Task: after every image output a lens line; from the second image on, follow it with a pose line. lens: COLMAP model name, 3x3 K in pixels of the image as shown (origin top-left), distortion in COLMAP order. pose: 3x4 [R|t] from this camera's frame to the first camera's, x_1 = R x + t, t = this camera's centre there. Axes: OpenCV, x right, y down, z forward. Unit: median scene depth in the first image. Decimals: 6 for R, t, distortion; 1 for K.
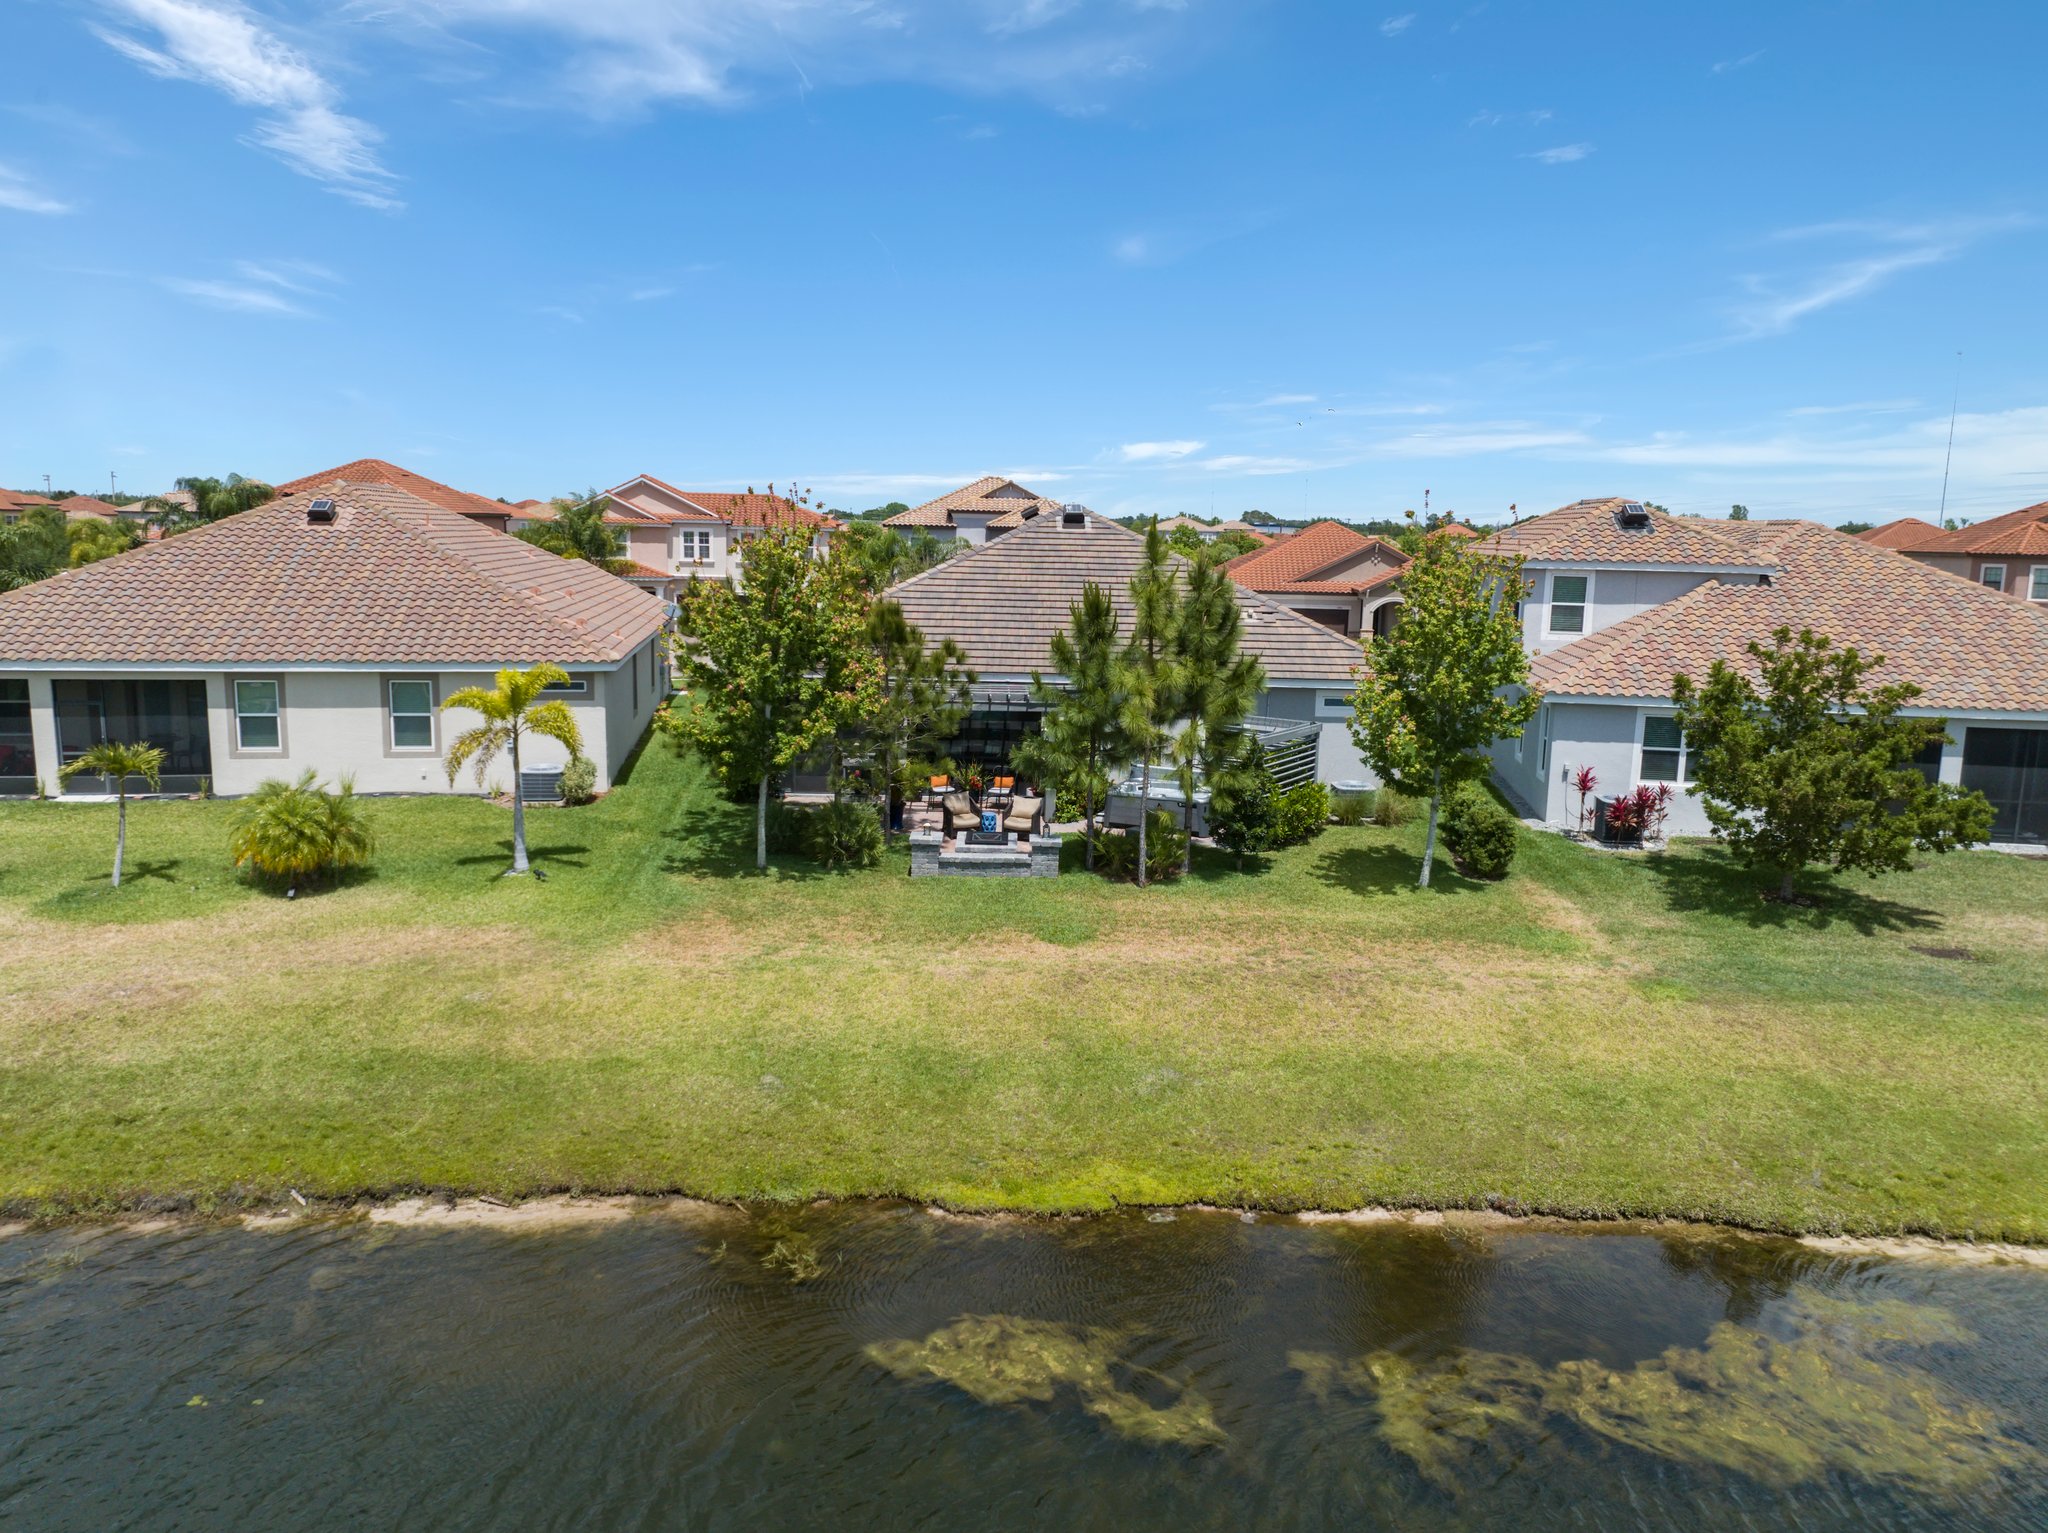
lens RADIAL K [[1552.2, 0, 1024.0], [0, 1552.2, 766.5], [0, 0, 1]] dist [0.080560, 0.001835]
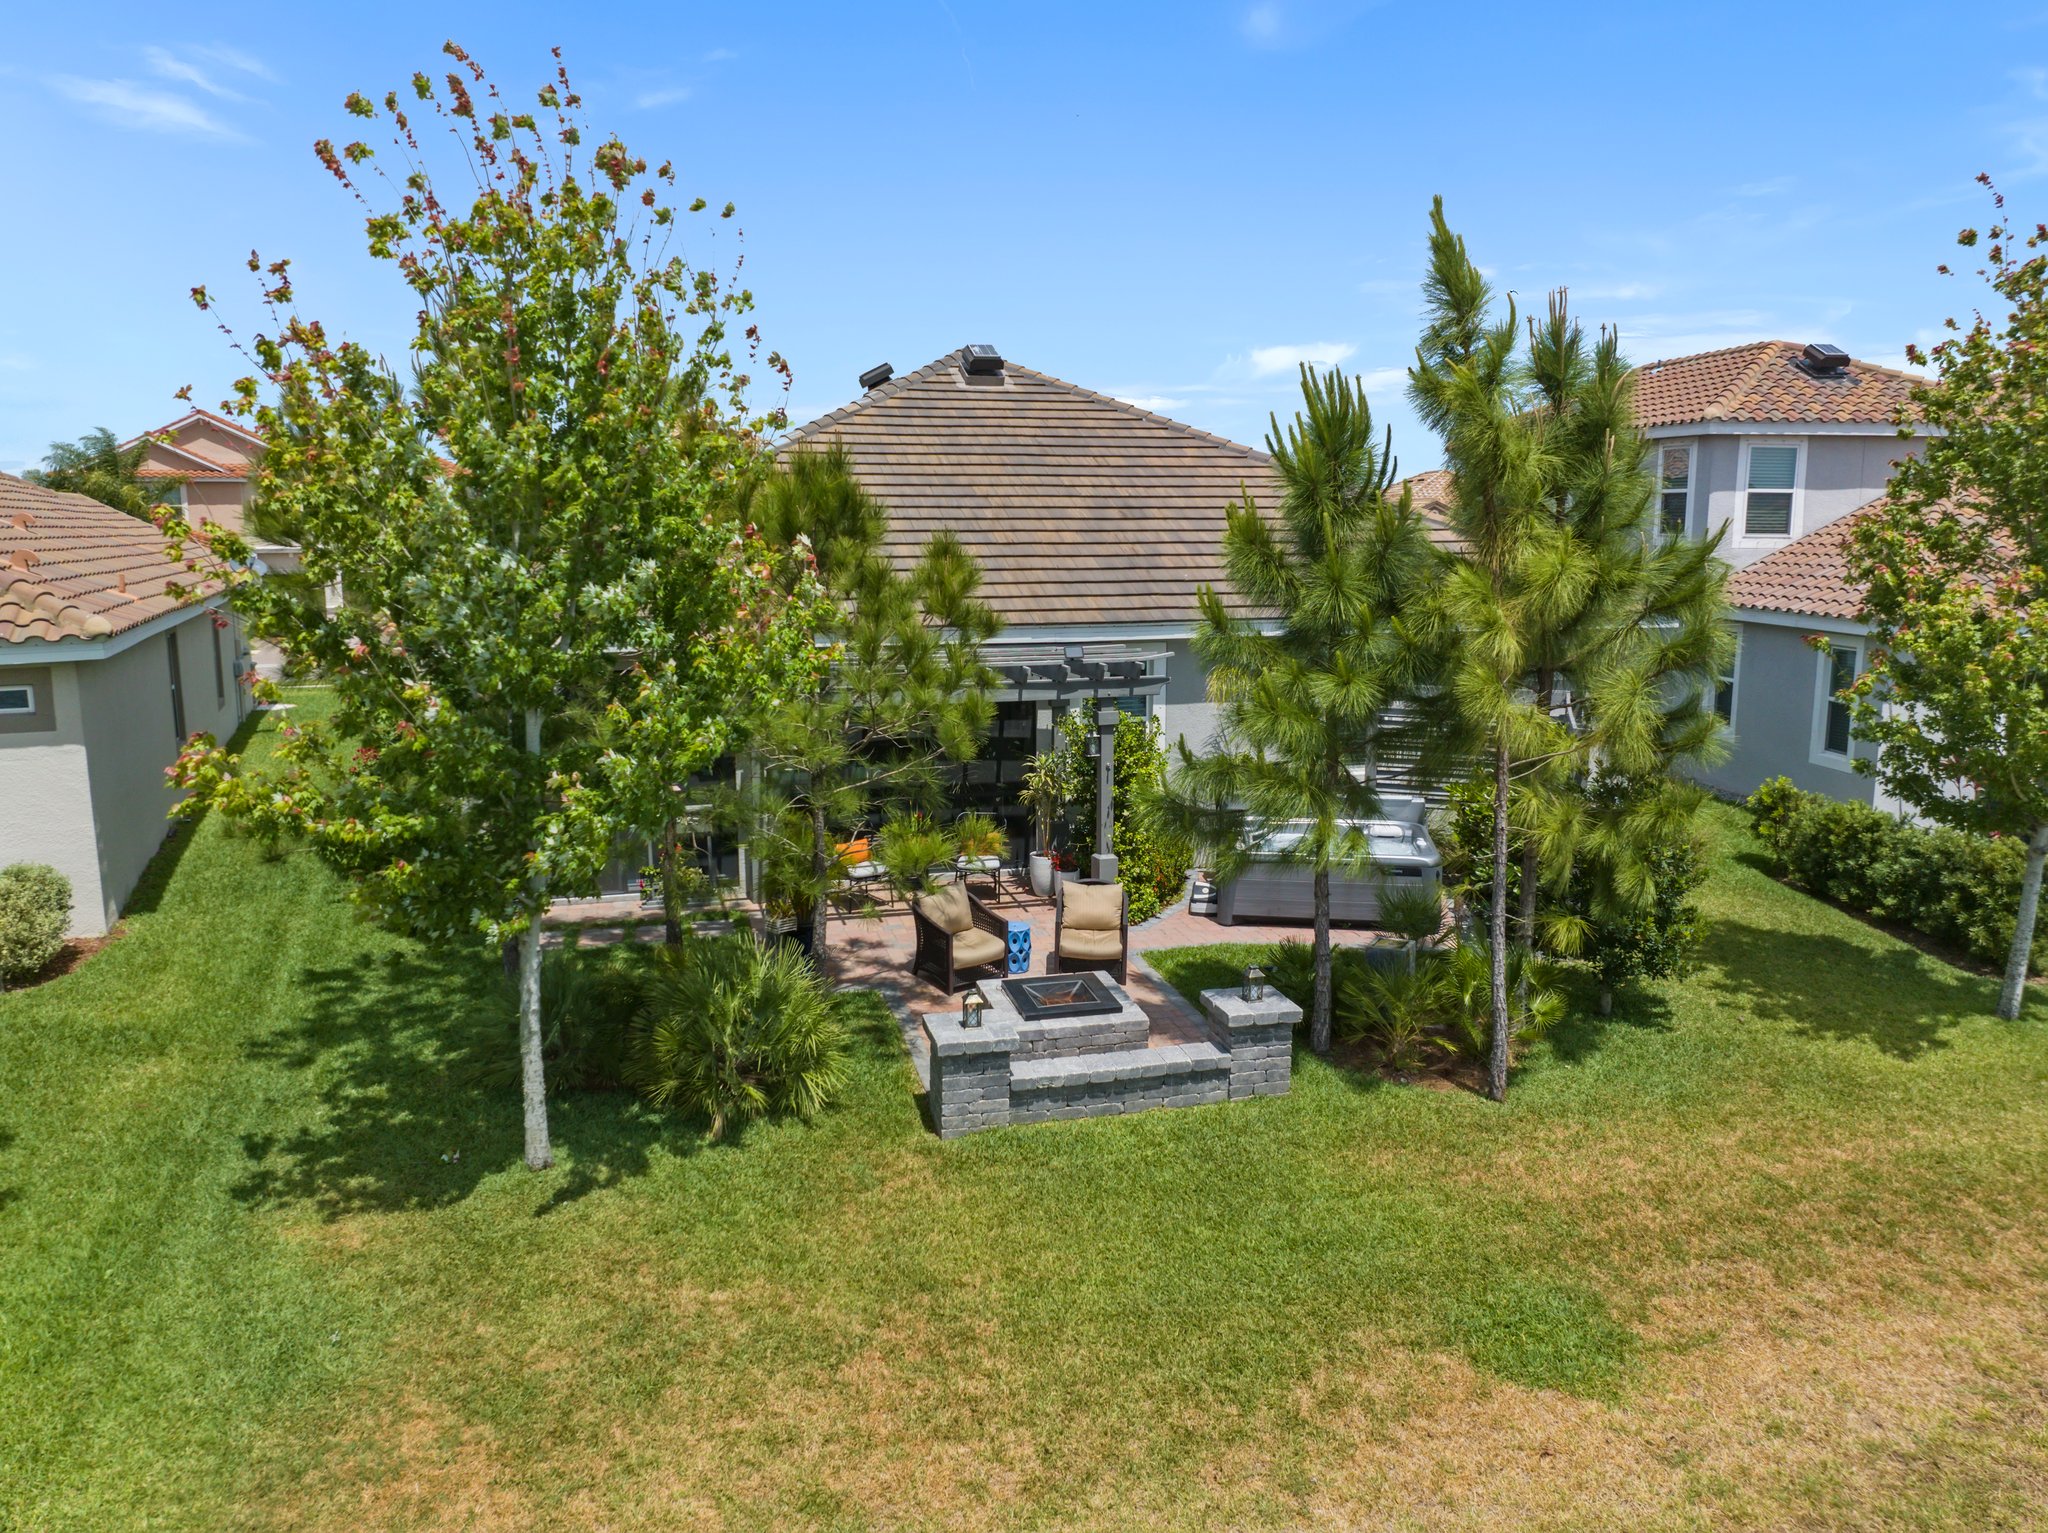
lens RADIAL K [[1484.1, 0, 1024.0], [0, 1484.1, 766.5], [0, 0, 1]] dist [-0.028251, 0.017451]
pose [[0.967303, -0.065510, 0.245017, -0.121783], [0.063346, 0.997852, 0.016711, -0.023184], [-0.245585, -0.000644, 0.969375, 0.564463]]
